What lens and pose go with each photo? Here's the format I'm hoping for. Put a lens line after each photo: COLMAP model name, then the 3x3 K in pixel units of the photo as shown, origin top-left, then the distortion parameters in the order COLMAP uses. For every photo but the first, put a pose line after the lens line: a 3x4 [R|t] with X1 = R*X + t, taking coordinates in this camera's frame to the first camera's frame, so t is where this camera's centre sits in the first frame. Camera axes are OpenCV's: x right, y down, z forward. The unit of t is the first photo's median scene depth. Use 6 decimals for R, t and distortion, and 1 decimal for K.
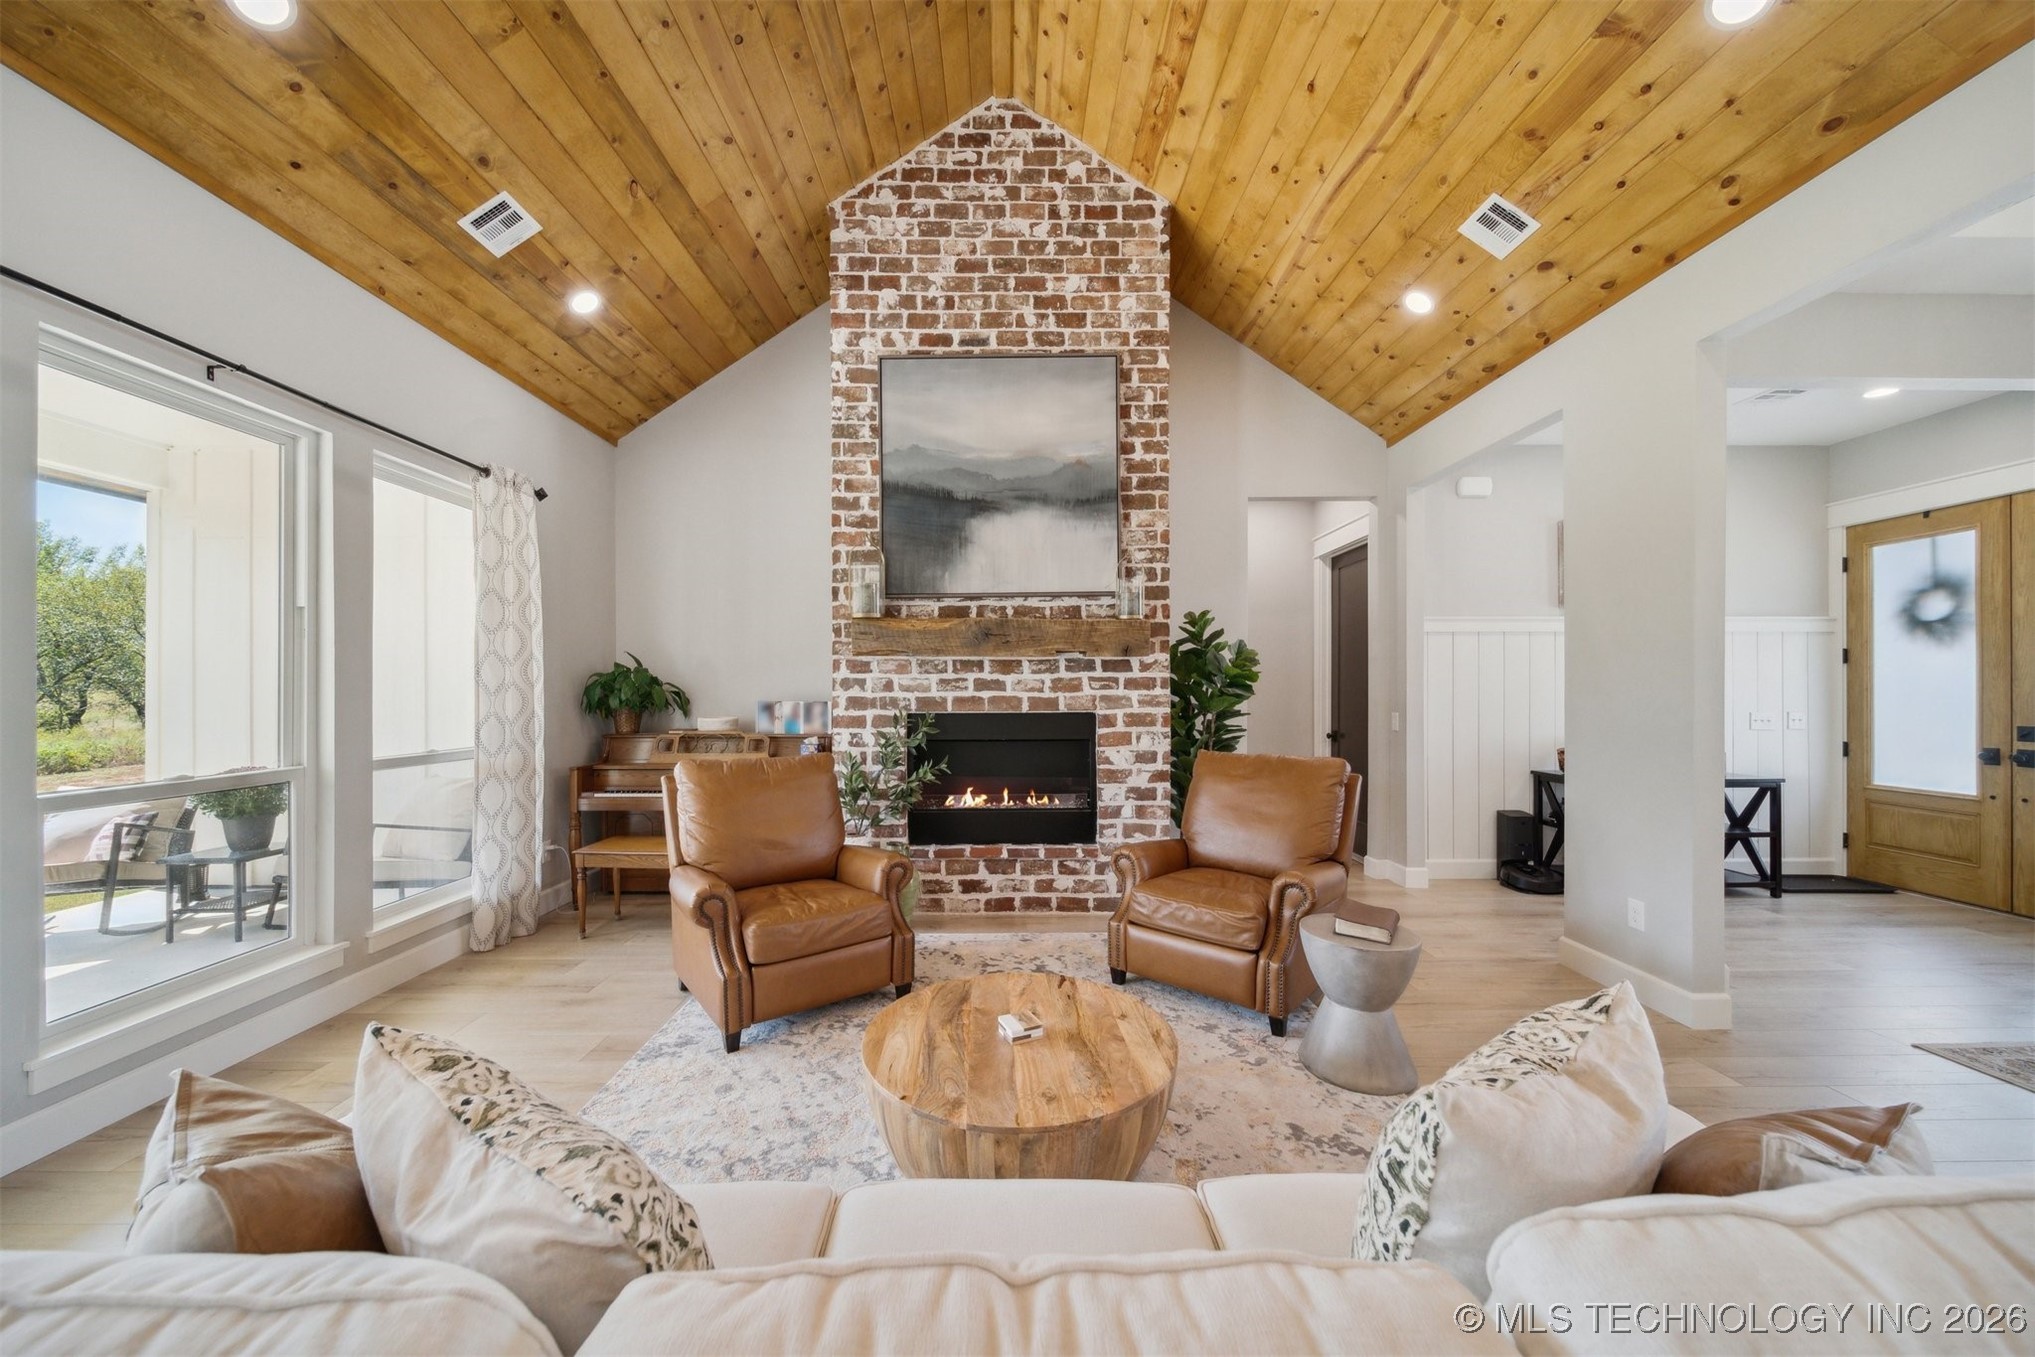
lens RADIAL K [[715.3, 0, 1007.2], [0, 715.3, 692.5], [0, 0, 1]] dist [-0.001763, -0.000572]
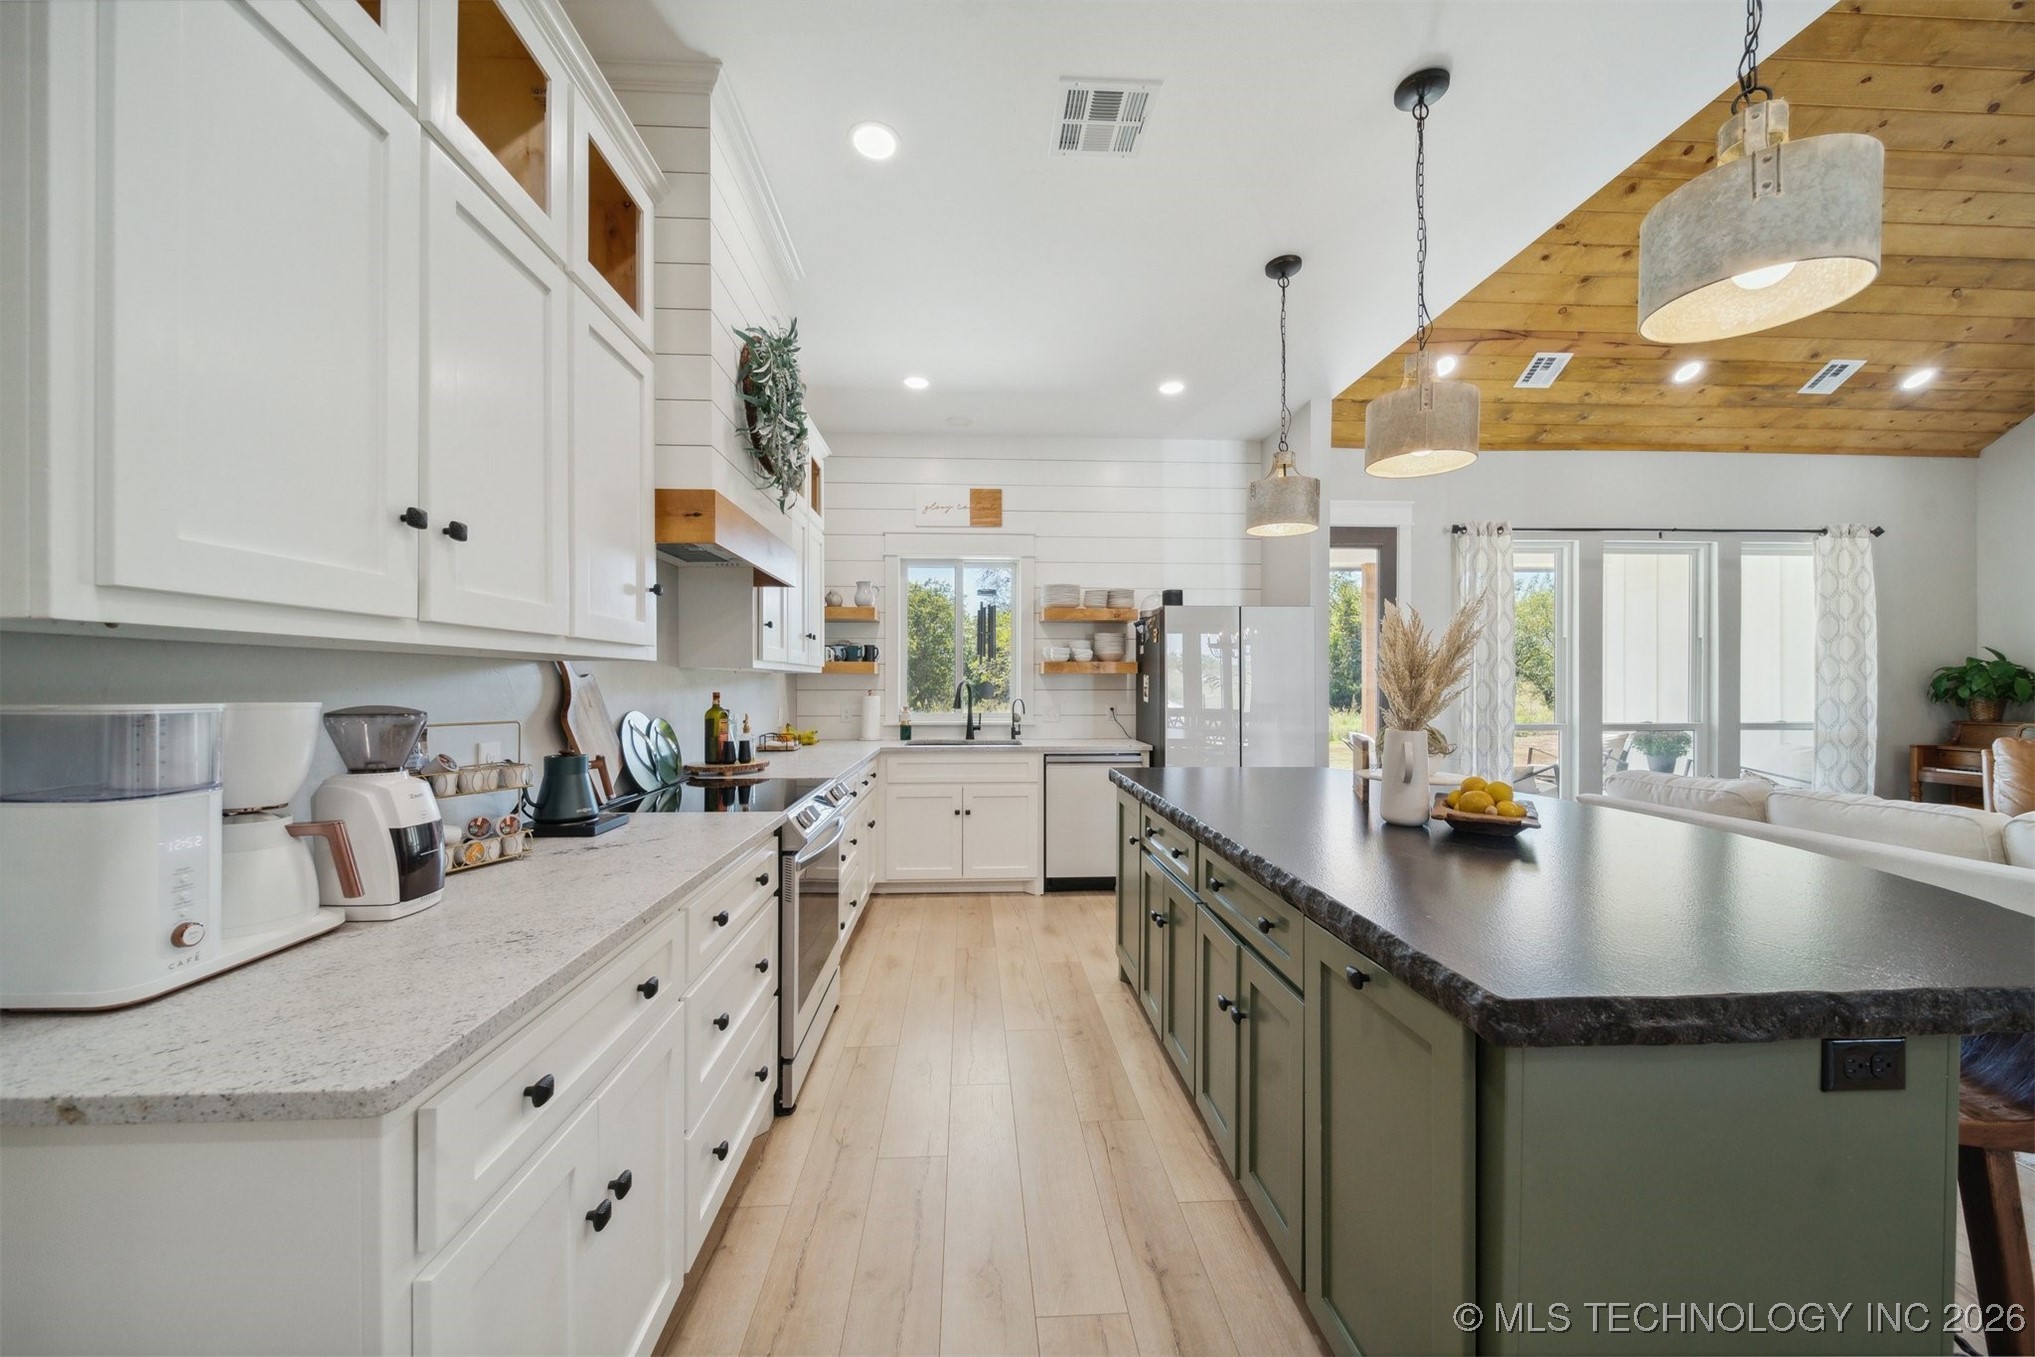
lens RADIAL K [[715.3, 0, 1009.1], [0, 715.3, 683.9], [0, 0, 1]] dist [-0.001763, -0.000572]
pose [[0.051628, 0.003125, -0.998661, 0.654305], [-0.003316, 0.999990, 0.002958, 0.002165], [0.998661, 0.003159, 0.051638, -0.753427]]
